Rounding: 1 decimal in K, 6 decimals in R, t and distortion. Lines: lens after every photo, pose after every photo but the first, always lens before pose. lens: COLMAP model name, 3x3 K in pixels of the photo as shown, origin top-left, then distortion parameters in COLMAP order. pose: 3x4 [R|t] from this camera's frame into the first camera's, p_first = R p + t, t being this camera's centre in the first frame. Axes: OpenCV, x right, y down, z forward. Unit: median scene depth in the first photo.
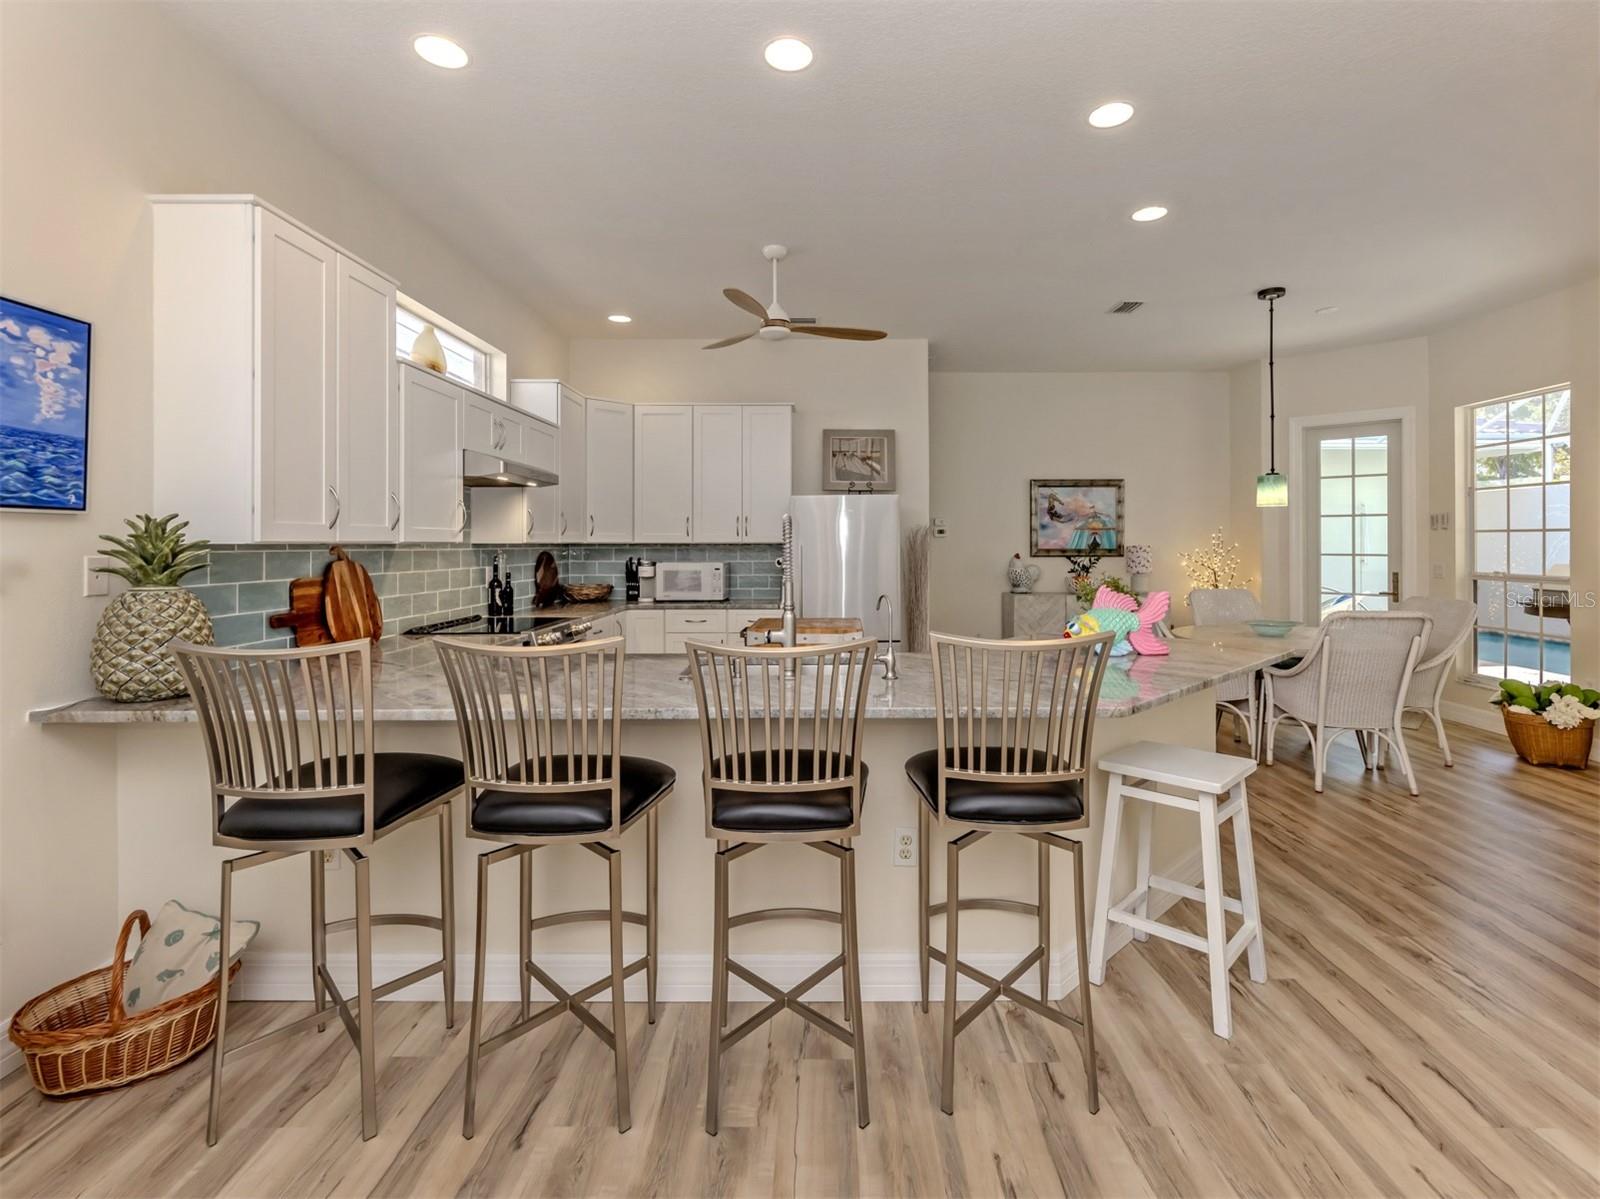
lens RADIAL K [[789.0, 0, 804.9], [0, 789.0, 542.5], [0, 0, 1]] dist [0.012433, -0.000750]
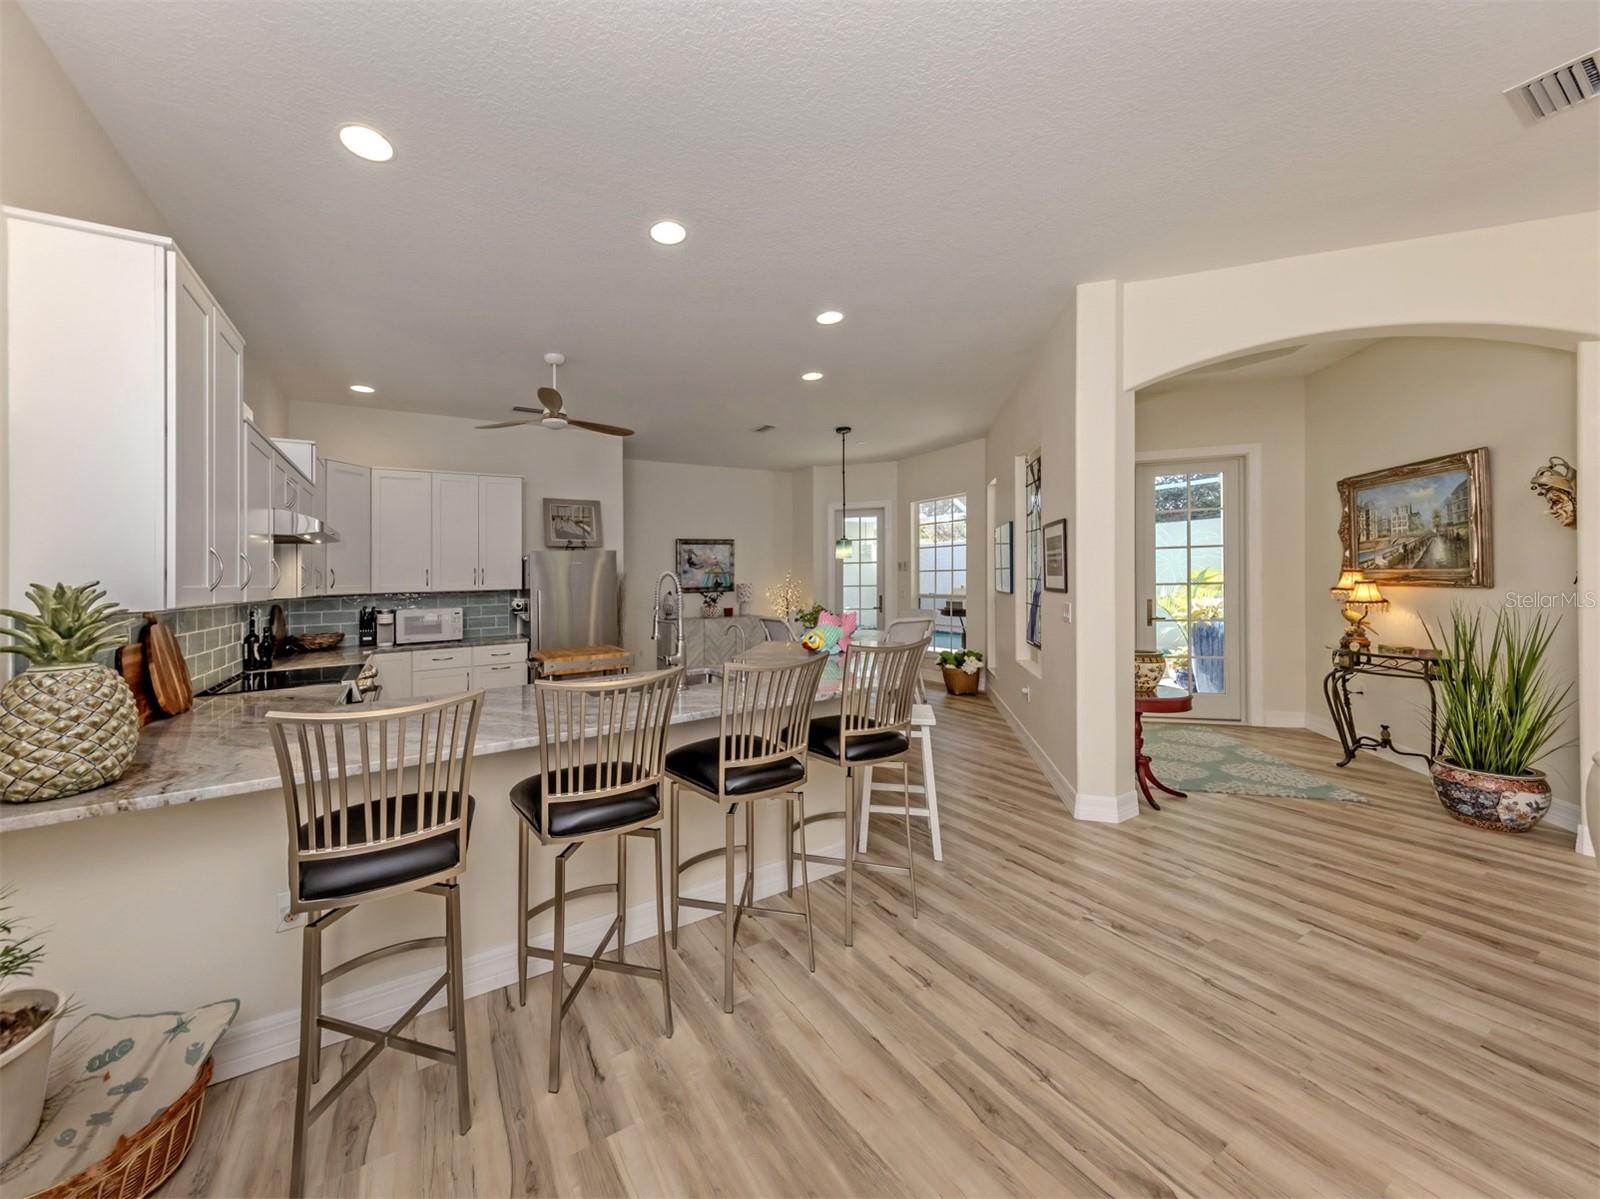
lens RADIAL K [[595.6, 0, 737.5], [0, 595.6, 586.6], [0, 0, 1]] dist [0.015117, -0.000214]
pose [[0.870376, -0.028128, 0.491583, -0.192069], [0.024420, 0.999604, 0.013960, -0.008494], [-0.491781, -0.000145, 0.870719, 0.020059]]
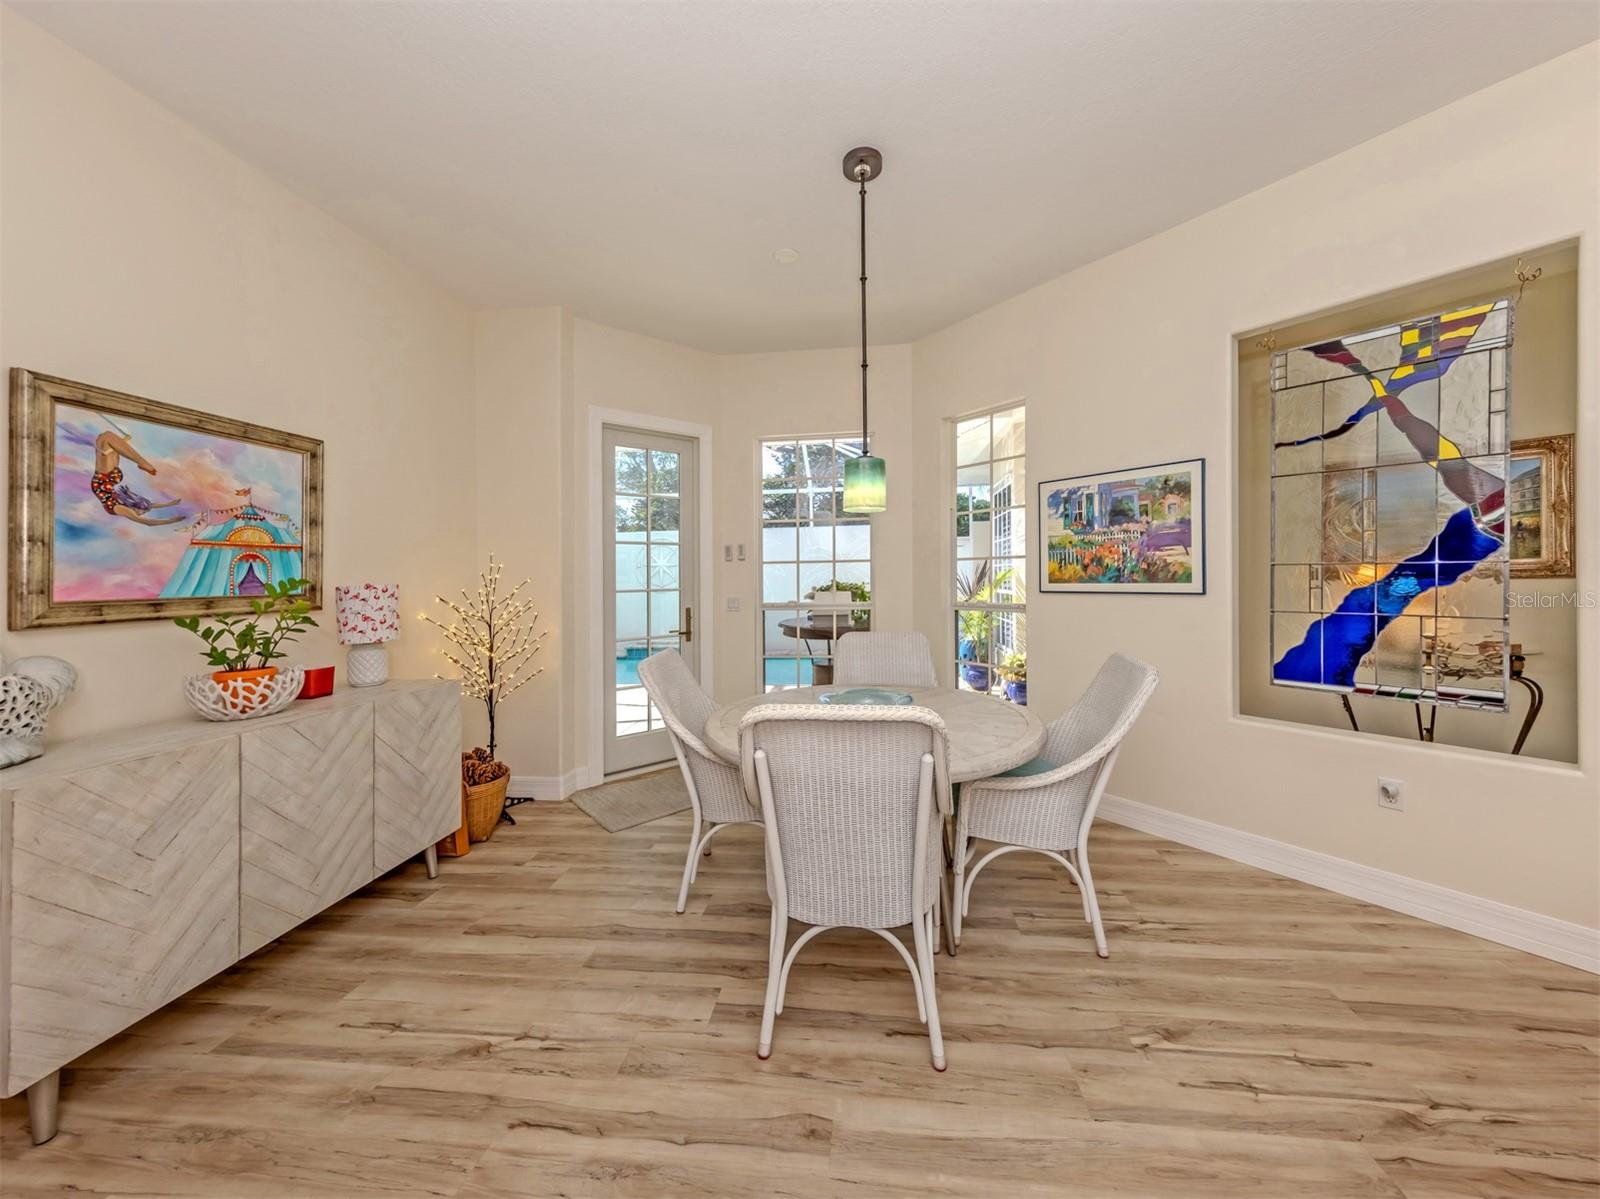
lens RADIAL K [[567.9, 0, 807.7], [0, 567.9, 575.0], [0, 0, 1]] dist [0.002380, -0.000123]
pose [[0.085014, -0.000505, 0.996380, 0.131482], [0.017422, 0.999848, -0.000980, 0.003679], [-0.996227, 0.017442, 0.085010, 0.909461]]
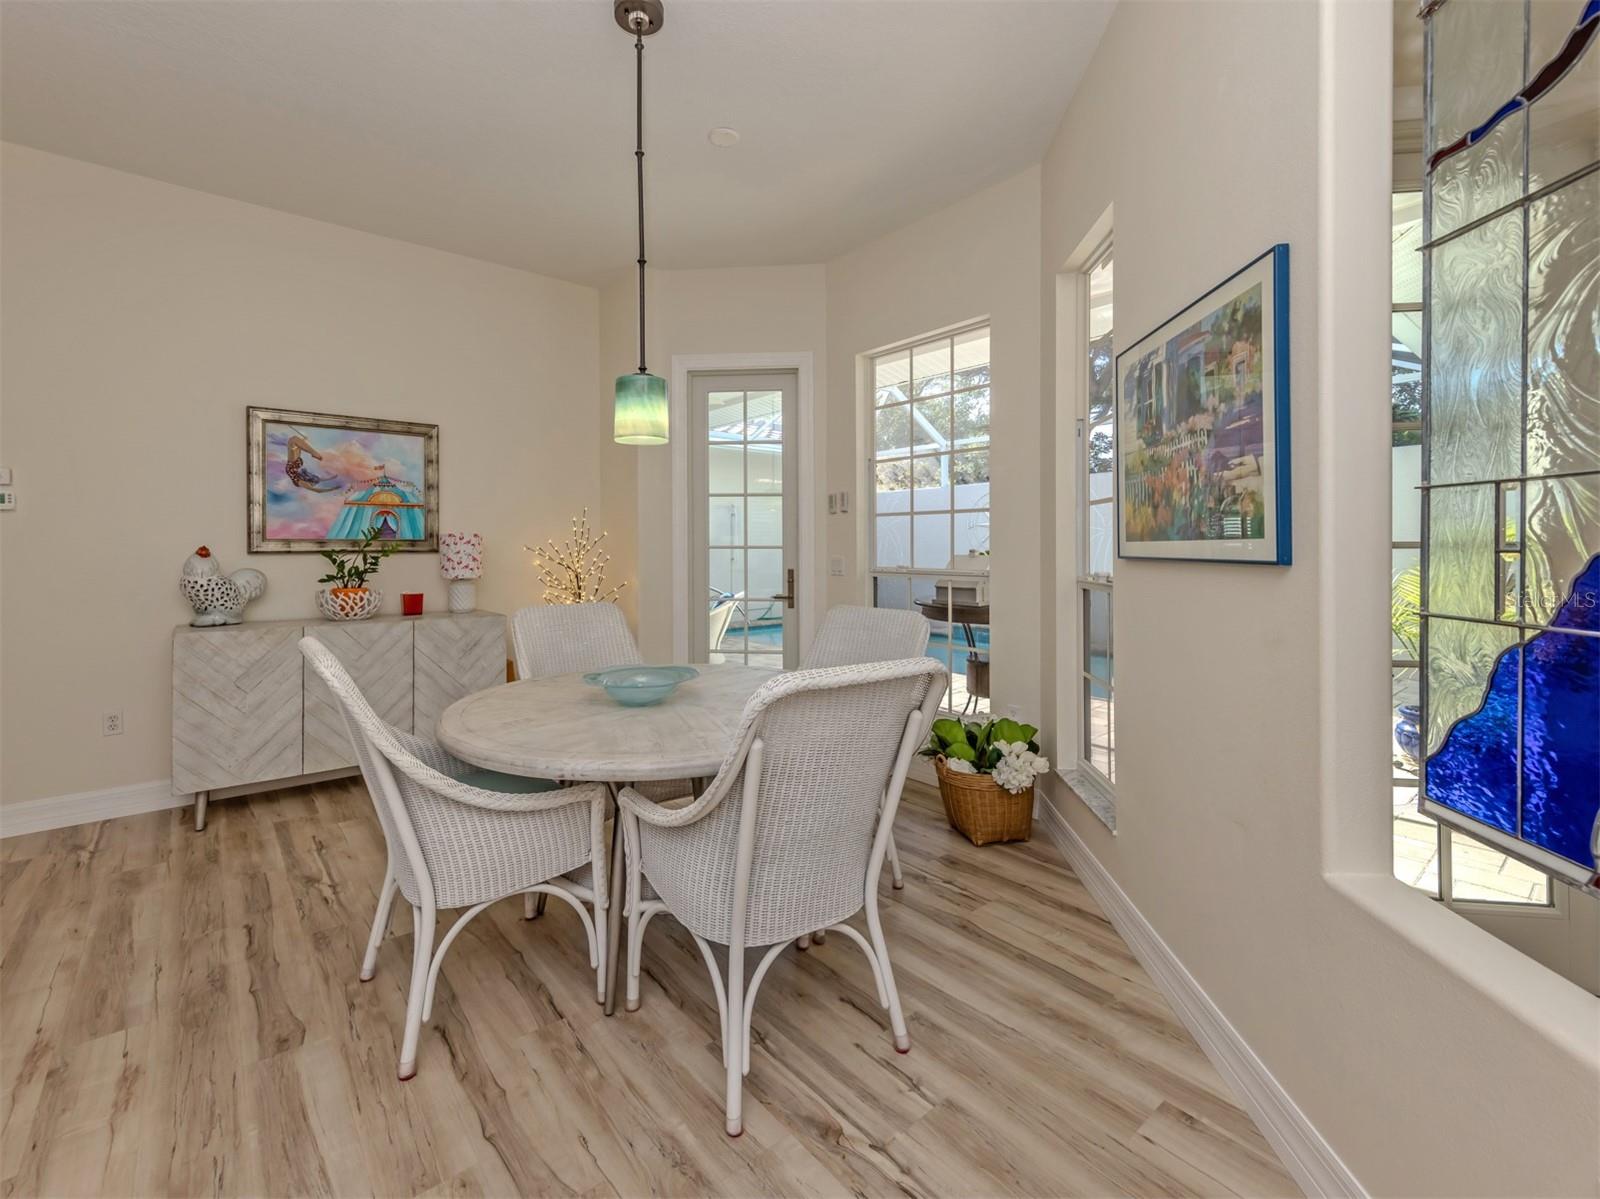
lens RADIAL K [[696.0, 0, 789.9], [0, 696.0, 545.8], [0, 0, 1]] dist [0.000330, -0.000440]
pose [[0.755295, 0.000396, 0.655384, 0.337179], [0.001189, 0.999997, -0.001974, 0.018652], [-0.655383, 0.002270, 0.755293, 0.549859]]
